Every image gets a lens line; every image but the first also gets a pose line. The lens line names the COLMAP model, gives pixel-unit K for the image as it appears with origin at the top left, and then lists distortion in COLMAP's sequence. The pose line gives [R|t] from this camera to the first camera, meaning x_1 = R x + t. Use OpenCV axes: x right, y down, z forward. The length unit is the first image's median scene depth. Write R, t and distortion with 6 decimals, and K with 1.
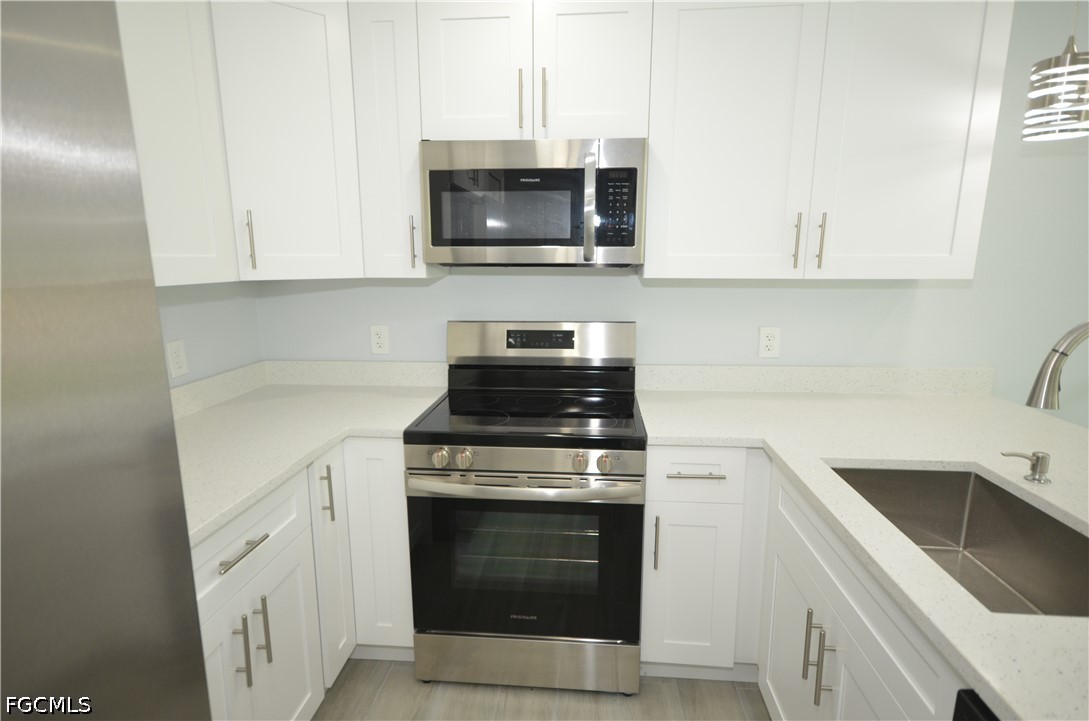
lens RADIAL K [[577.6, 0, 536.4], [0, 577.6, 368.2], [0, 0, 1]] dist [0.019246, -0.000596]
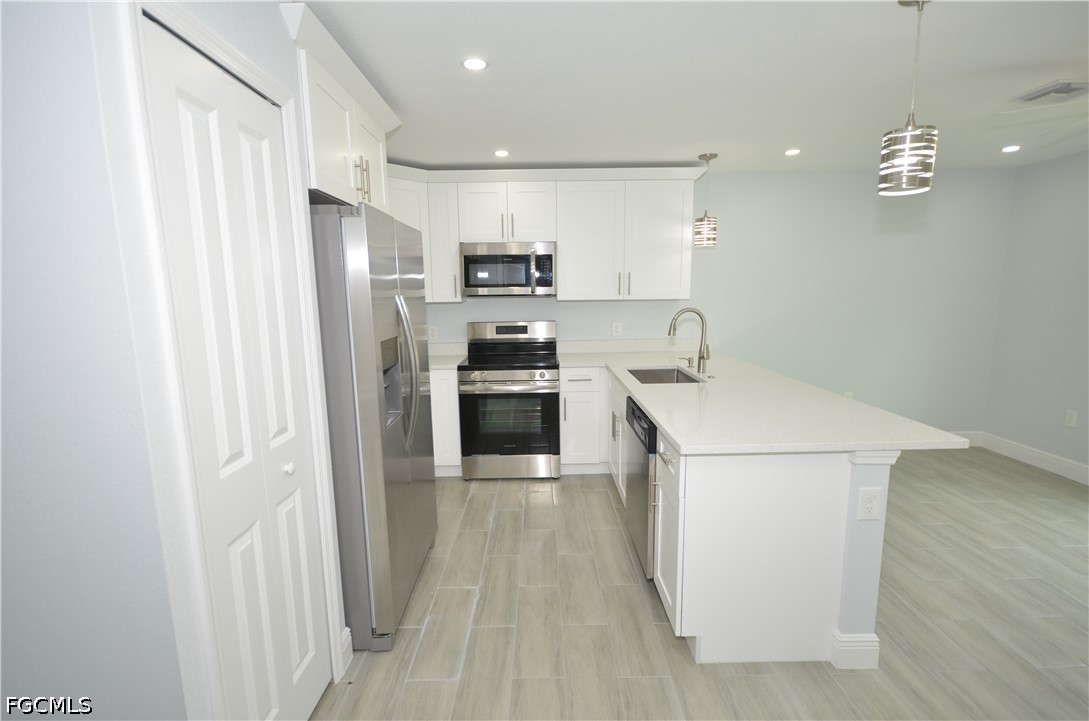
lens RADIAL K [[510.6, 0, 537.8], [0, 510.6, 365.7], [0, 0, 1]] dist [-0.000676, -0.002275]
pose [[0.995320, -0.027225, 0.092721, -0.093602], [0.031415, 0.998536, -0.044031, 0.204489], [-0.091387, 0.046738, 0.994718, -1.072704]]
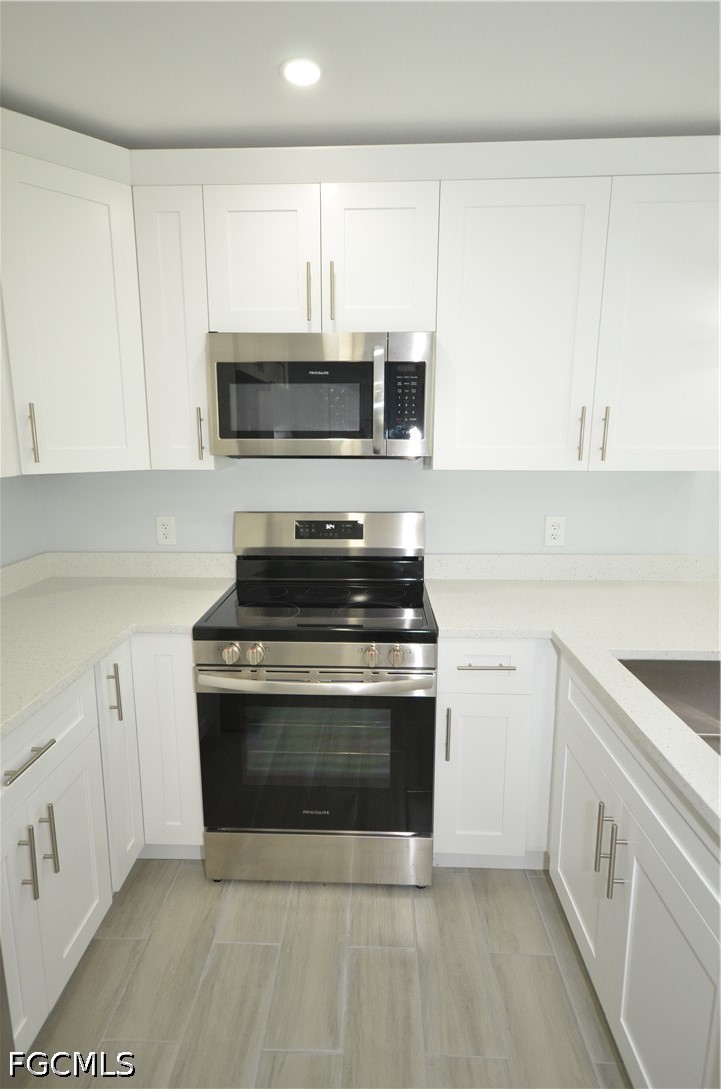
lens RADIAL K [[577.6, 0, 346.7], [0, 577.6, 544.2], [0, 0, 1]] dist [0.019246, -0.000596]
pose [[0.998973, -0.008370, 0.044526, -0.010002], [0.008697, 0.999937, -0.007134, -0.022171], [-0.044464, 0.007514, 0.998983, 0.002057]]
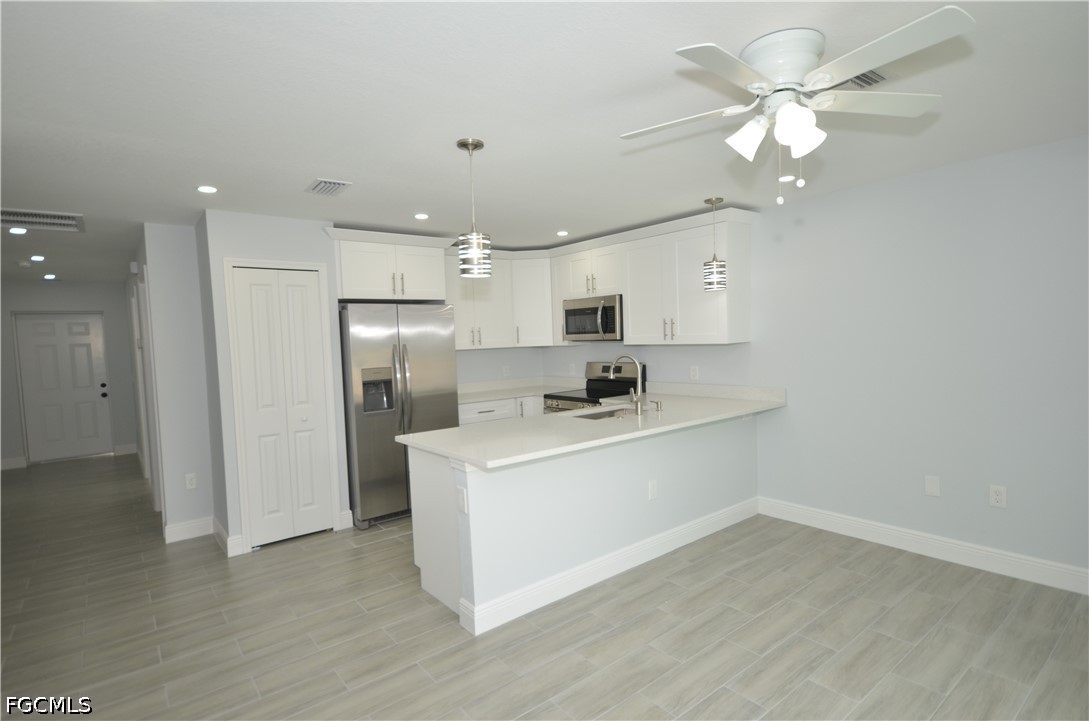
lens RADIAL K [[557.4, 0, 538.7], [0, 557.4, 360.2], [0, 0, 1]] dist [0.000573, 0.000669]
pose [[0.682791, 0.008701, -0.730562, 1.886274], [-0.106220, 0.990487, -0.087478, 0.188017], [0.722851, 0.137329, 0.677220, -1.044137]]
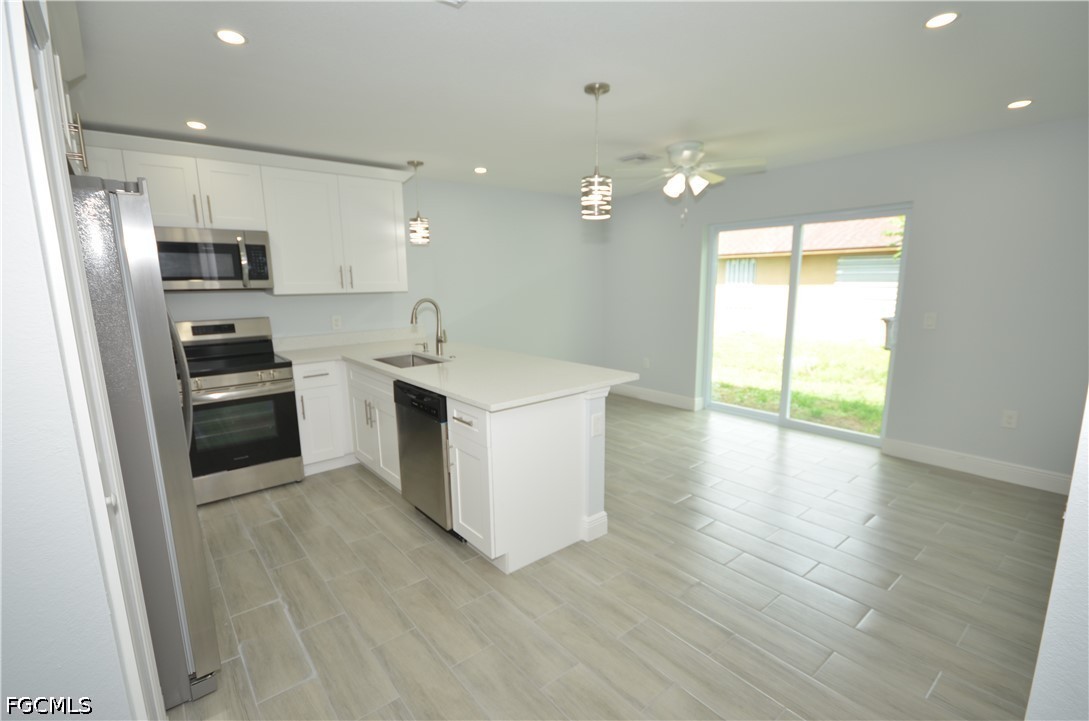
lens RADIAL K [[510.6, 0, 549.3], [0, 510.6, 365.8], [0, 0, 1]] dist [-0.000676, -0.002275]
pose [[0.700058, -0.129038, 0.702331, -0.495946], [0.148929, 0.988293, 0.033130, 0.209149], [-0.698383, 0.081405, 0.711080, -1.109093]]
